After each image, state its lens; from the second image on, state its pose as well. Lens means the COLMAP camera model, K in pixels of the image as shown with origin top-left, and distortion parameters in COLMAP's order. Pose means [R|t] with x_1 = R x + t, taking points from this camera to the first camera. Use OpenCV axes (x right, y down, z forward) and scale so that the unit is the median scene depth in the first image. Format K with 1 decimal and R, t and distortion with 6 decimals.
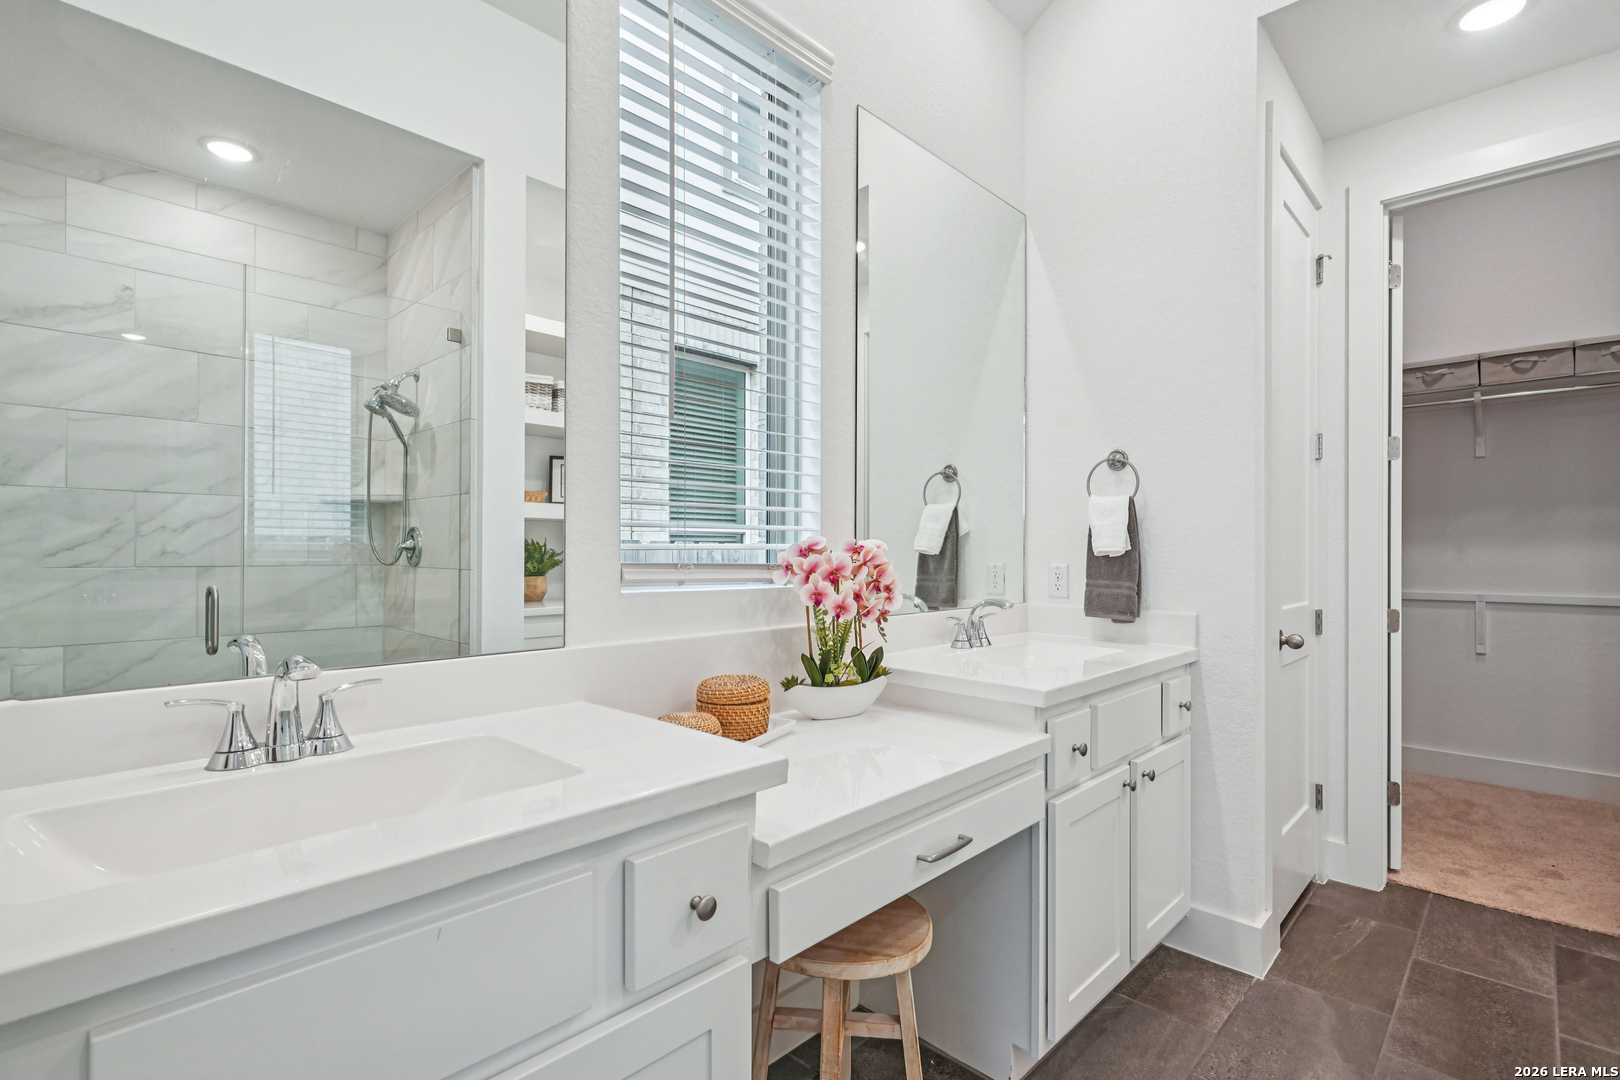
lens RADIAL K [[753.3, 0, 808.6], [0, 753.3, 544.8], [0, 0, 1]] dist [0.002255, 0.001365]
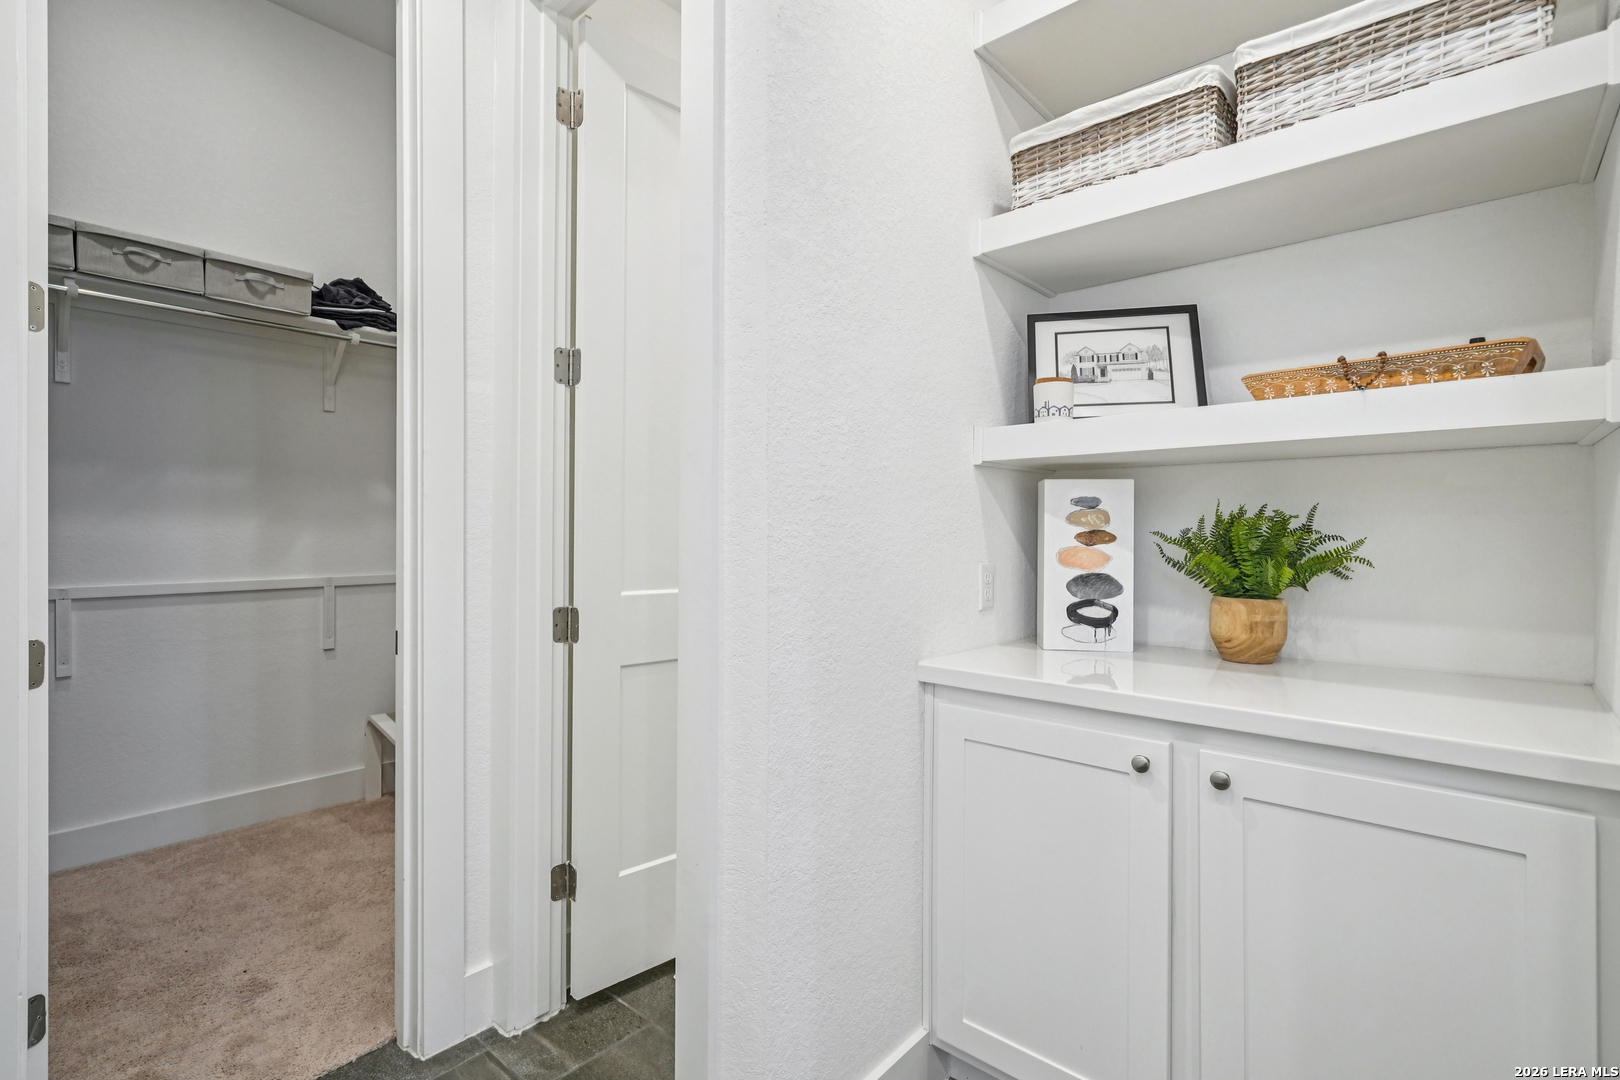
lens RADIAL K [[753.3, 0, 807.8], [0, 753.3, 536.0], [0, 0, 1]] dist [0.002255, 0.001365]
pose [[-0.049346, -0.008046, 0.998749, 0.230069], [-0.009858, 0.999923, 0.007569, 0.009175], [-0.998733, -0.009472, -0.049422, 0.453819]]
